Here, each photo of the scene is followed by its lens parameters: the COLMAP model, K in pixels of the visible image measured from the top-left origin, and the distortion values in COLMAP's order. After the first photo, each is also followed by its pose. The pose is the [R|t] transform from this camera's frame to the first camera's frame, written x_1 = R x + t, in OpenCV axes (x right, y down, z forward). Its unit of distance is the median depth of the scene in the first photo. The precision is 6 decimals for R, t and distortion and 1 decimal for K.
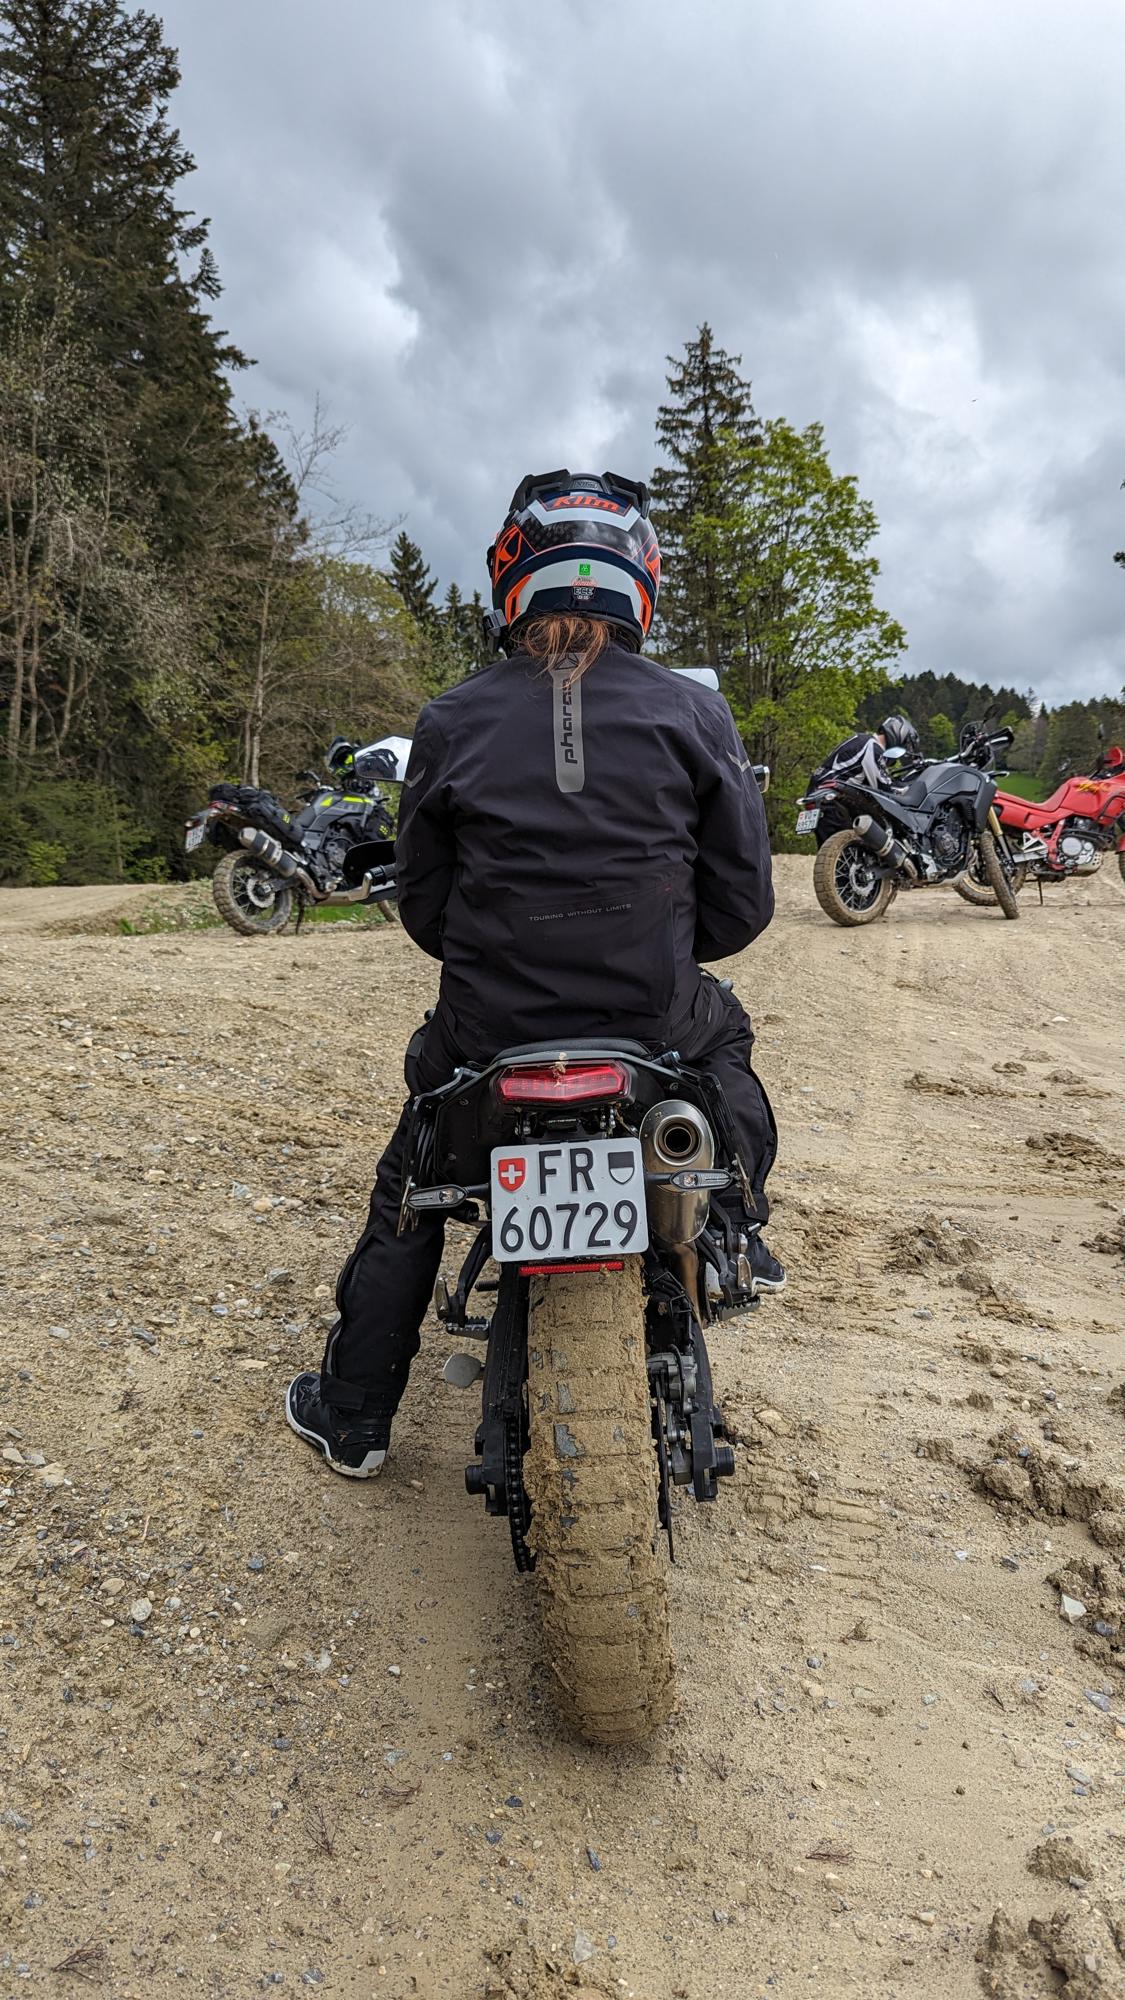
lens RADIAL K [[1404.6, 0, 563.8], [0, 1404.6, 1013.0], [0, 0, 1]] dist [0.059437, -0.062314]
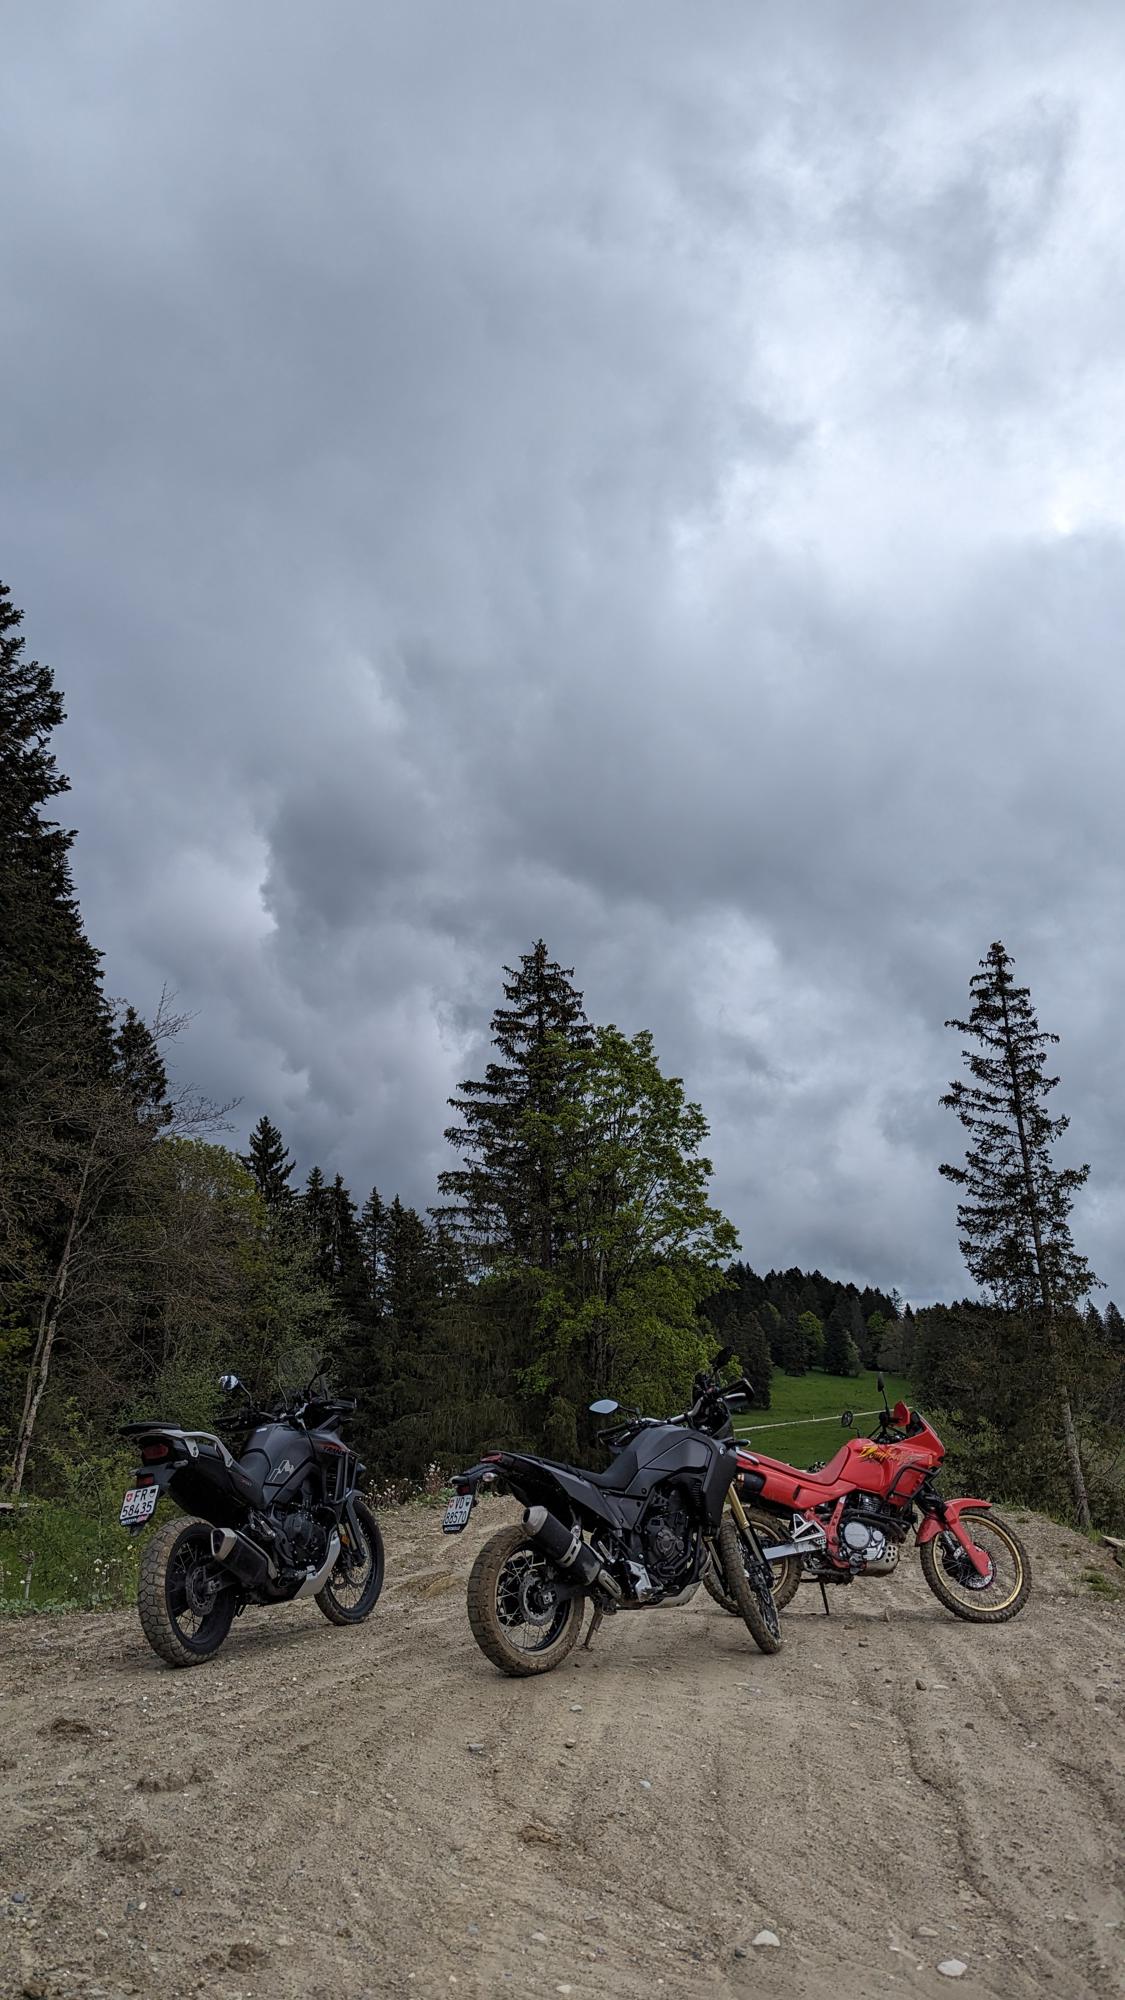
lens RADIAL K [[1404.6, 0, 563.8], [0, 1404.6, 1013.0], [0, 0, 1]] dist [0.059437, -0.062314]
pose [[0.996353, 0.044386, 0.072871, 0.044930], [-0.011798, 0.917508, -0.397543, -0.023432], [-0.084505, 0.395234, 0.914685, 0.070518]]
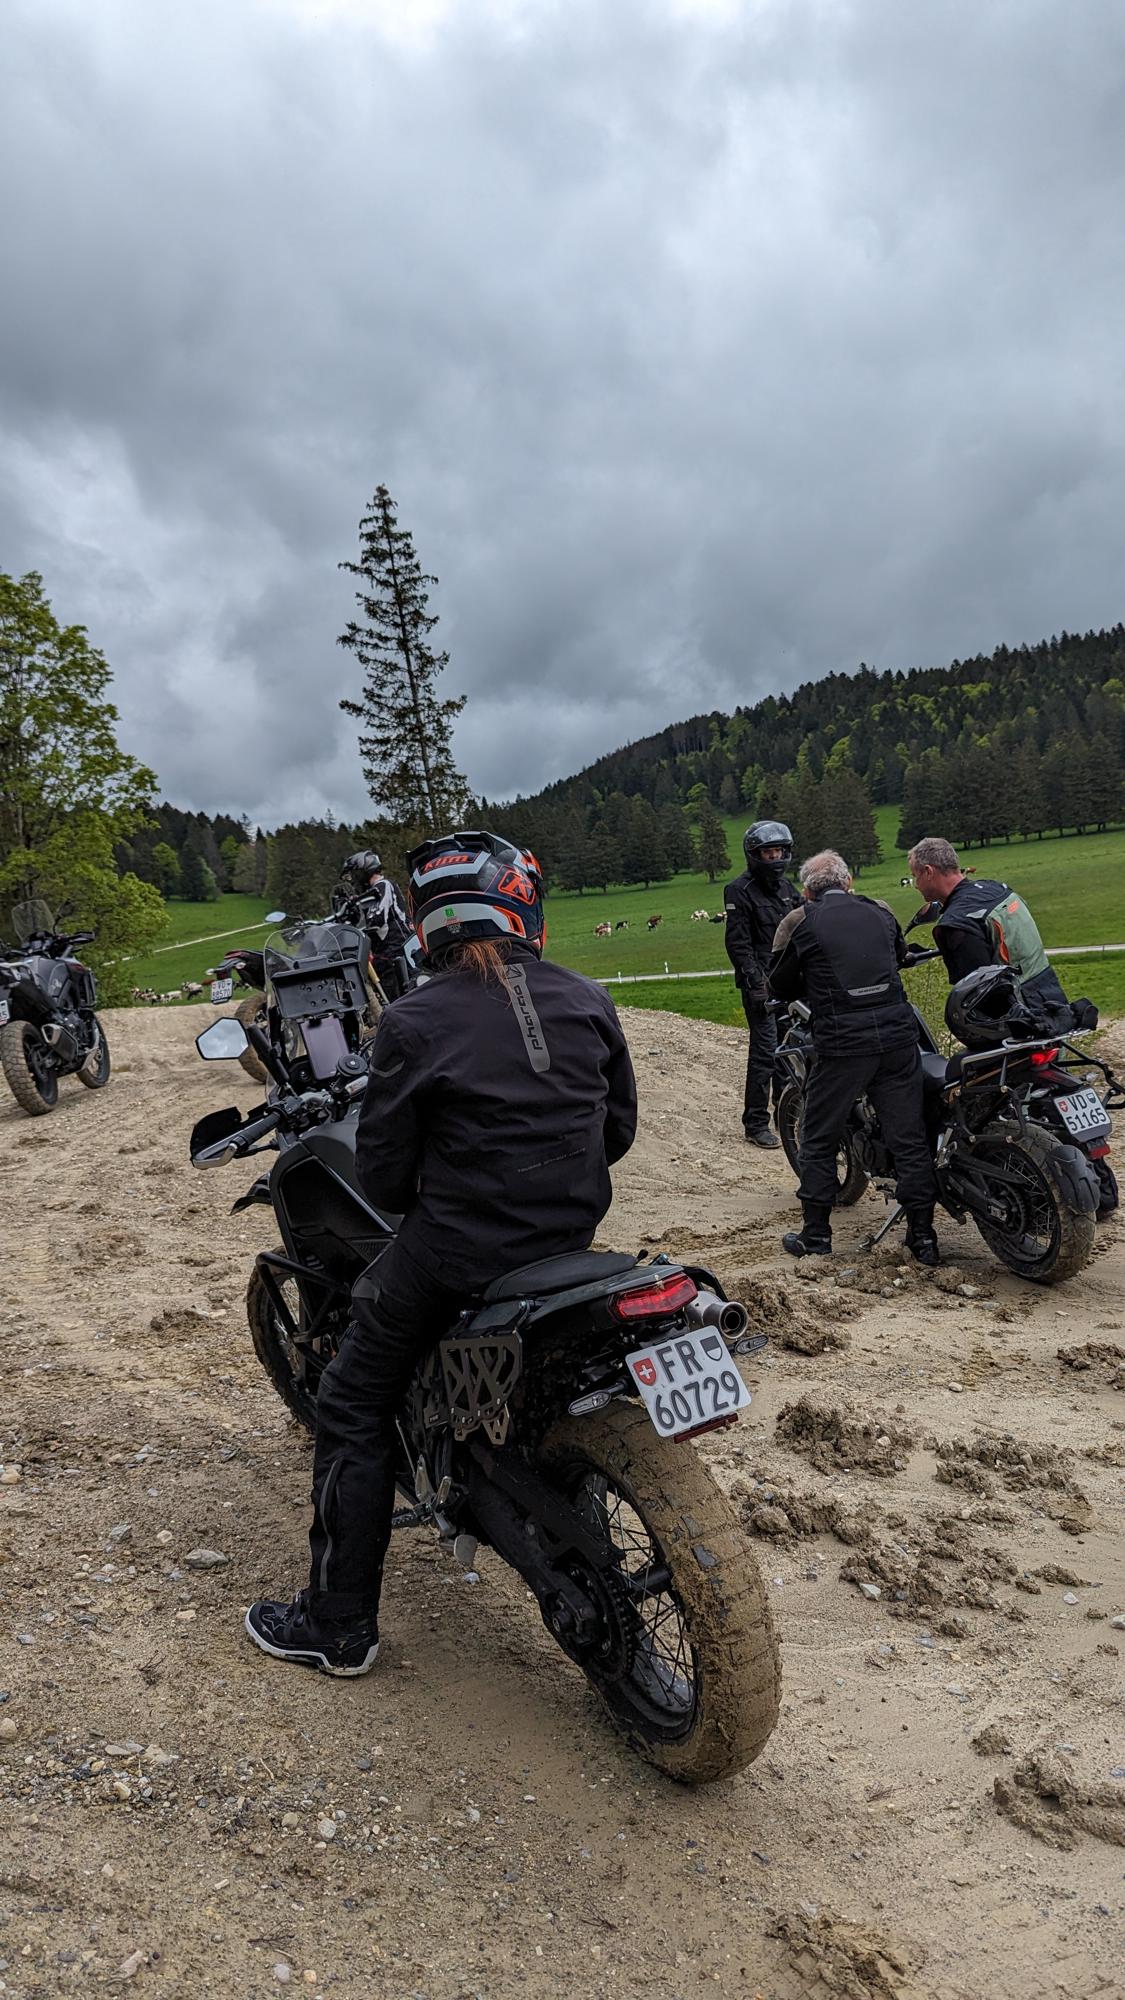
lens RADIAL K [[1426.0, 0, 522.2], [0, 1426.0, 1043.8], [0, 0, 1]] dist [0.007136, 0.002752]
pose [[0.871558, -0.125484, 0.473963, -0.039273], [0.156589, 0.987307, -0.026553, -0.009334], [-0.464615, 0.097360, 0.880144, -0.009306]]
